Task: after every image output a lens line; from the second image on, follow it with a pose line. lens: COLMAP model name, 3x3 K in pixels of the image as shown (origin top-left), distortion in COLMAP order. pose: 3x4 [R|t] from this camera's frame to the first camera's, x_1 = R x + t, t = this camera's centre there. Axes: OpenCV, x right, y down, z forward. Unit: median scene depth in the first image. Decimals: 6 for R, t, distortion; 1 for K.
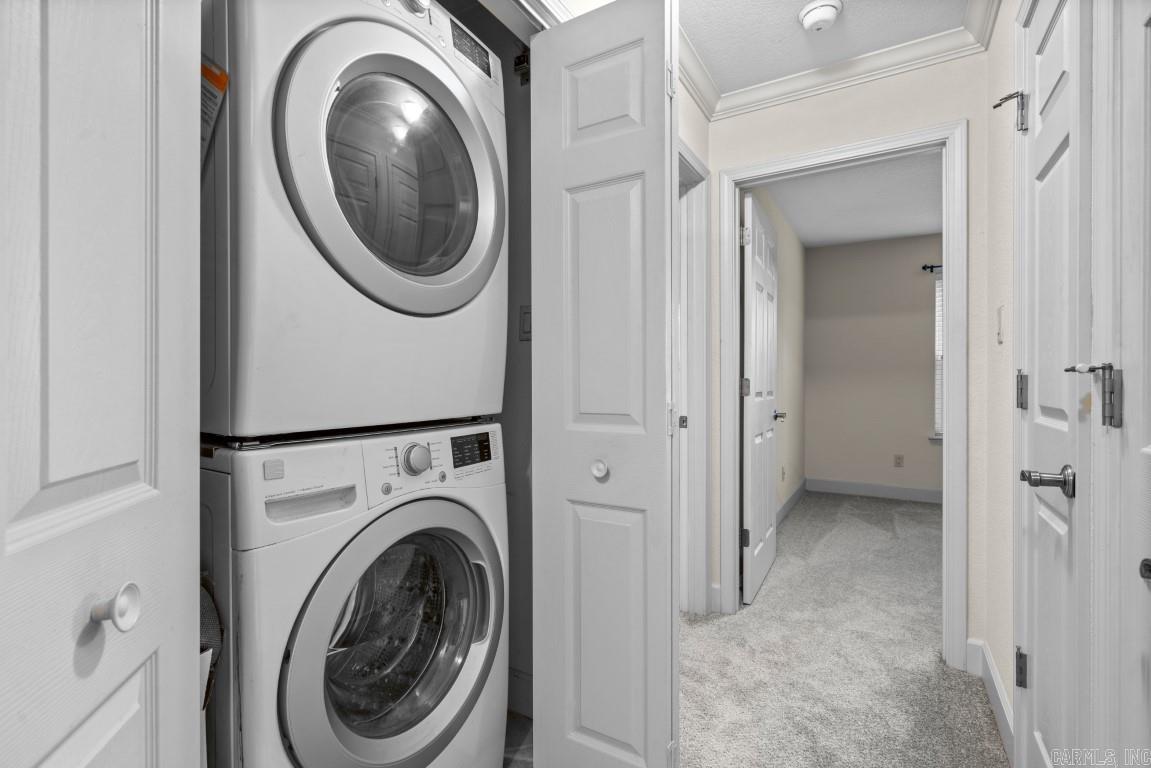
lens RADIAL K [[523.5, 0, 575.2], [0, 523.5, 380.1], [0, 0, 1]] dist [-0.004237, 0.000447]
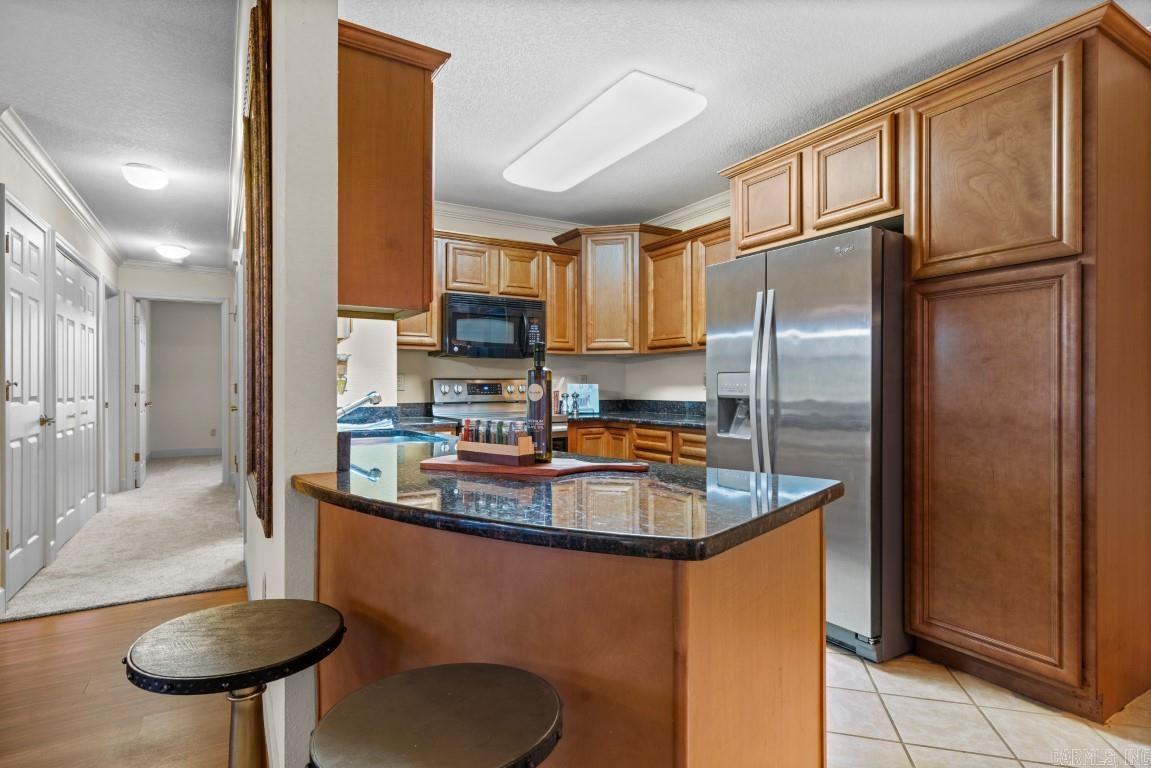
lens RADIAL K [[590.8, 0, 575.5], [0, 590.8, 384.0], [0, 0, 1]] dist [0.002200, 0.000182]
pose [[0.470512, 0.005679, 0.882375, -1.041276], [-0.000859, 0.999982, -0.005978, 0.006115], [-0.882393, 0.002055, 0.470509, -1.872091]]
